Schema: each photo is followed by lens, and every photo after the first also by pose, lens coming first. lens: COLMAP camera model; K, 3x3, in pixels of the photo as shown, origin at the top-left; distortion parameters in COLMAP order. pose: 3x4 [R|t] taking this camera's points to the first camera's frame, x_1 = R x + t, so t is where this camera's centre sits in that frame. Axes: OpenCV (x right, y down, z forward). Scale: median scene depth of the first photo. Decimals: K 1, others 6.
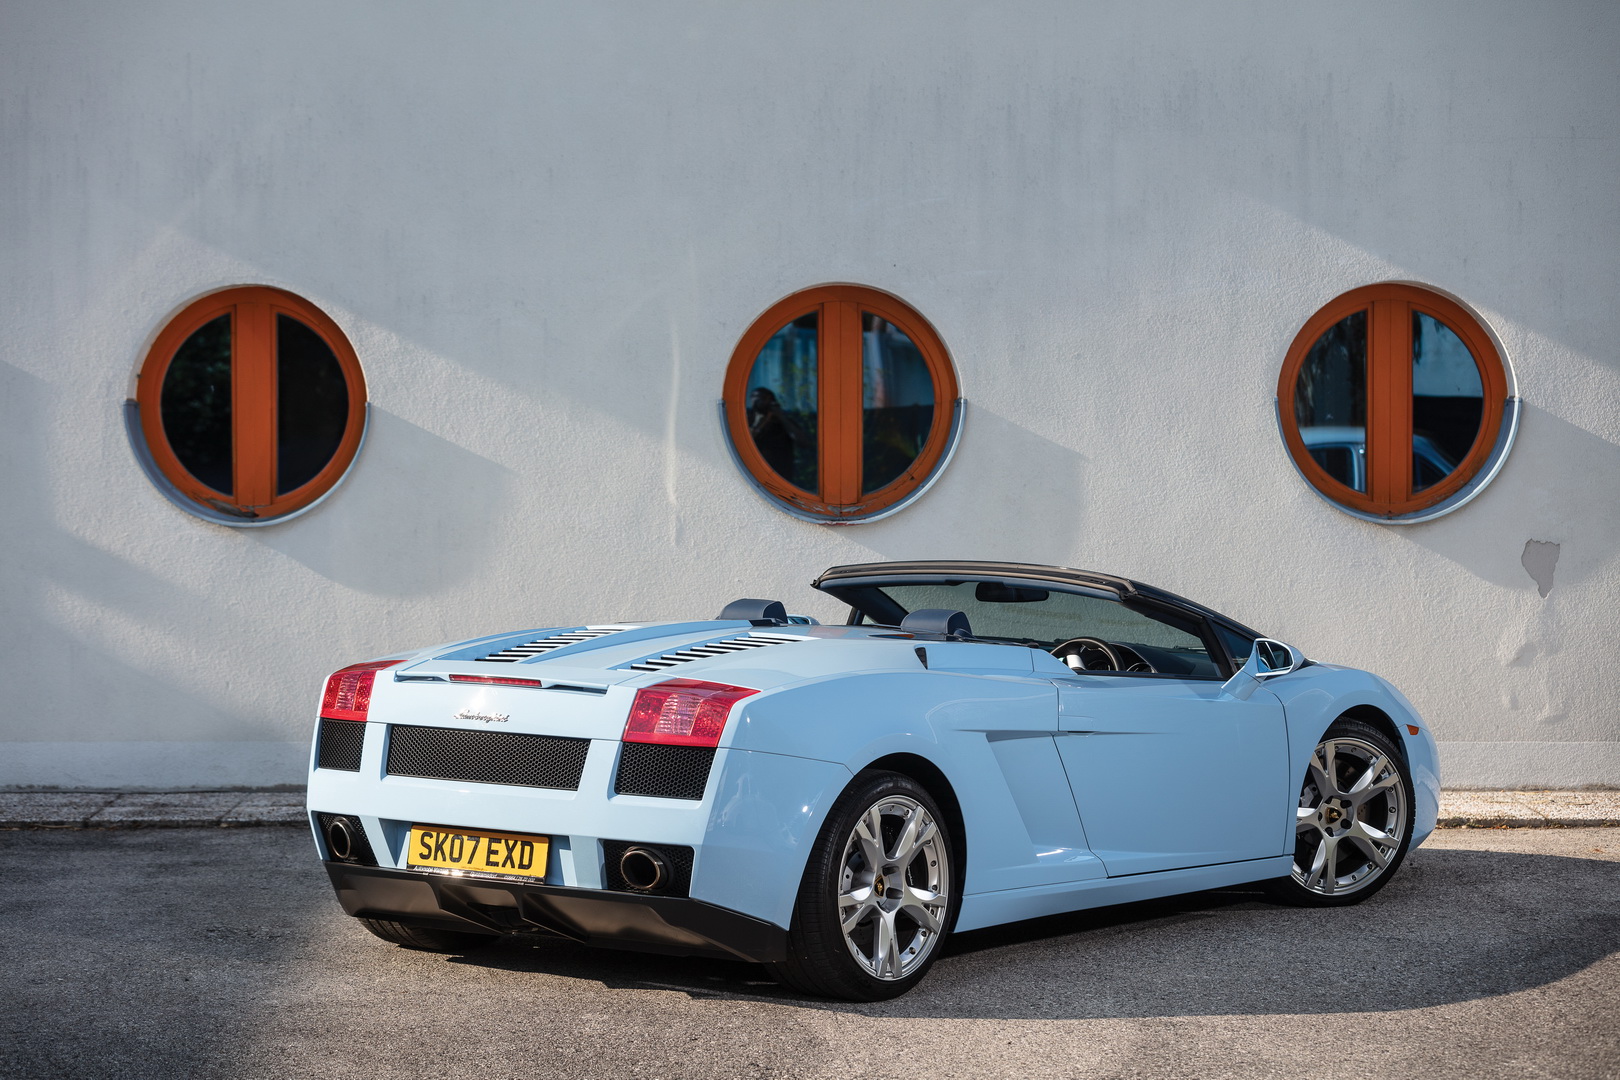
lens RADIAL K [[4469.3, 0, 810.0], [0, 4469.3, 540.0], [0, 0, 1]] dist [-0.677430, 0.963804]
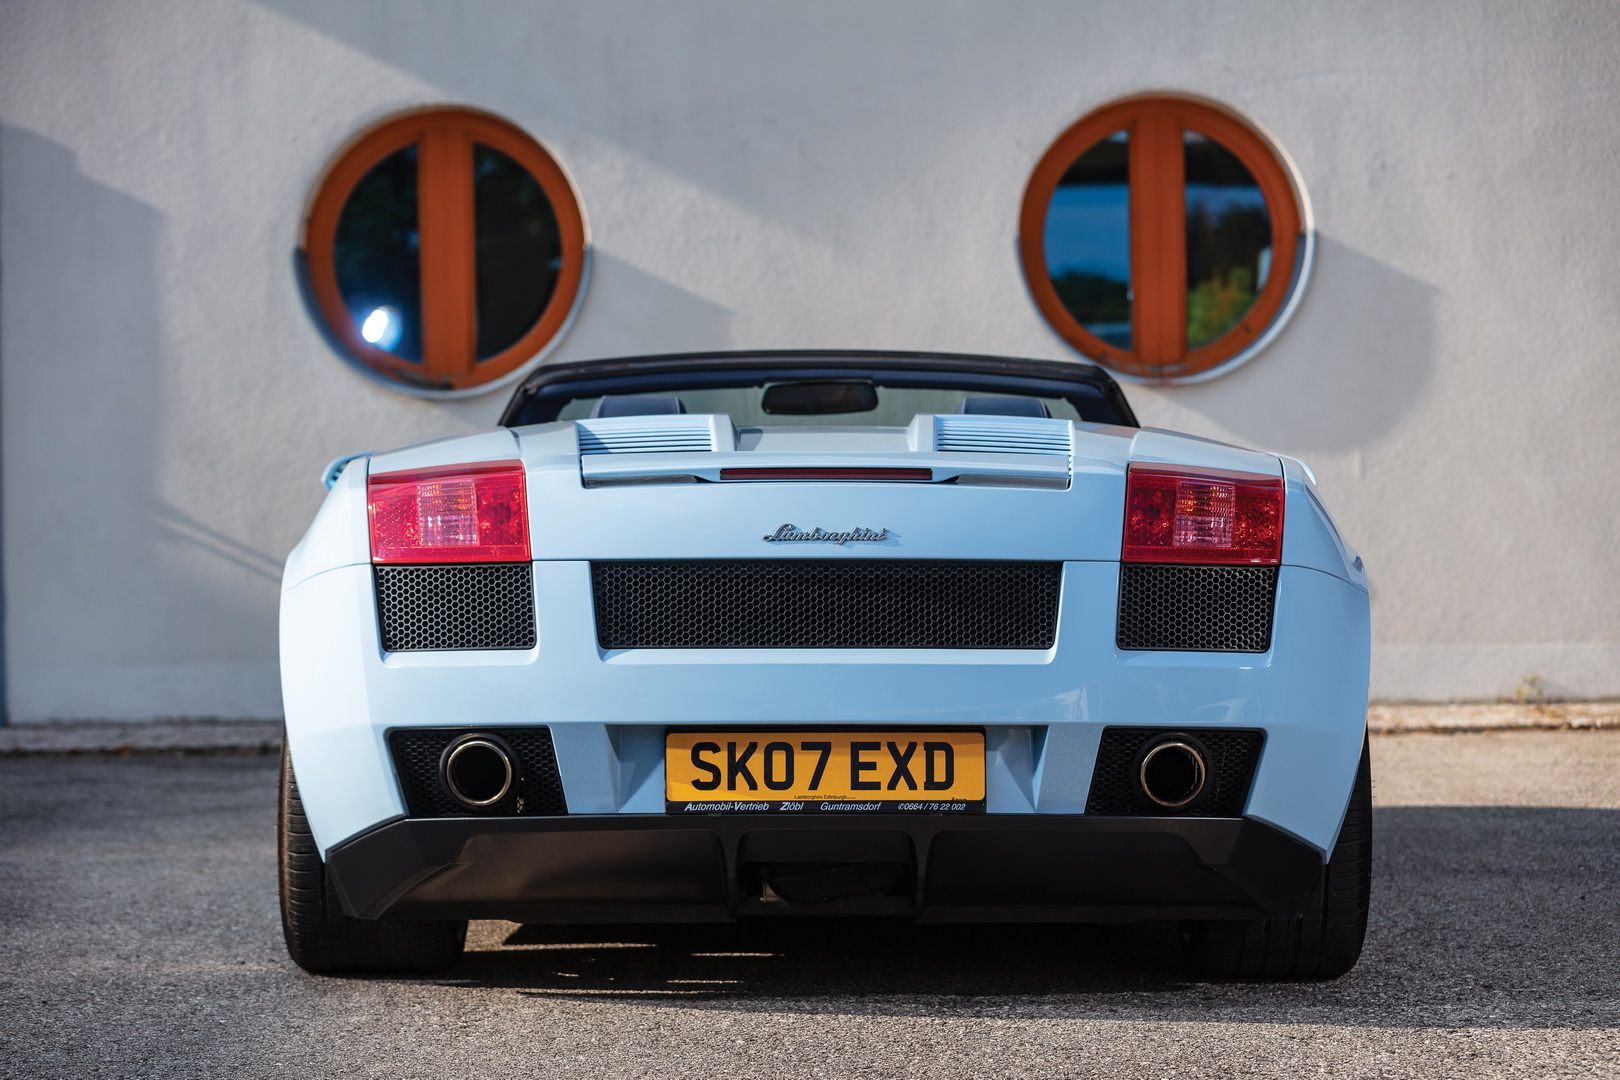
lens RADIAL K [[4758.1, 0, 810.0], [0, 4758.1, 540.0], [0, 0, 1]] dist [-1.913571, 24.099832]
pose [[0.998797, -0.012277, -0.047484, -0.035887], [0.013024, 0.999796, 0.015442, 0.021971], [0.047285, -0.016041, 0.998753, 0.264707]]
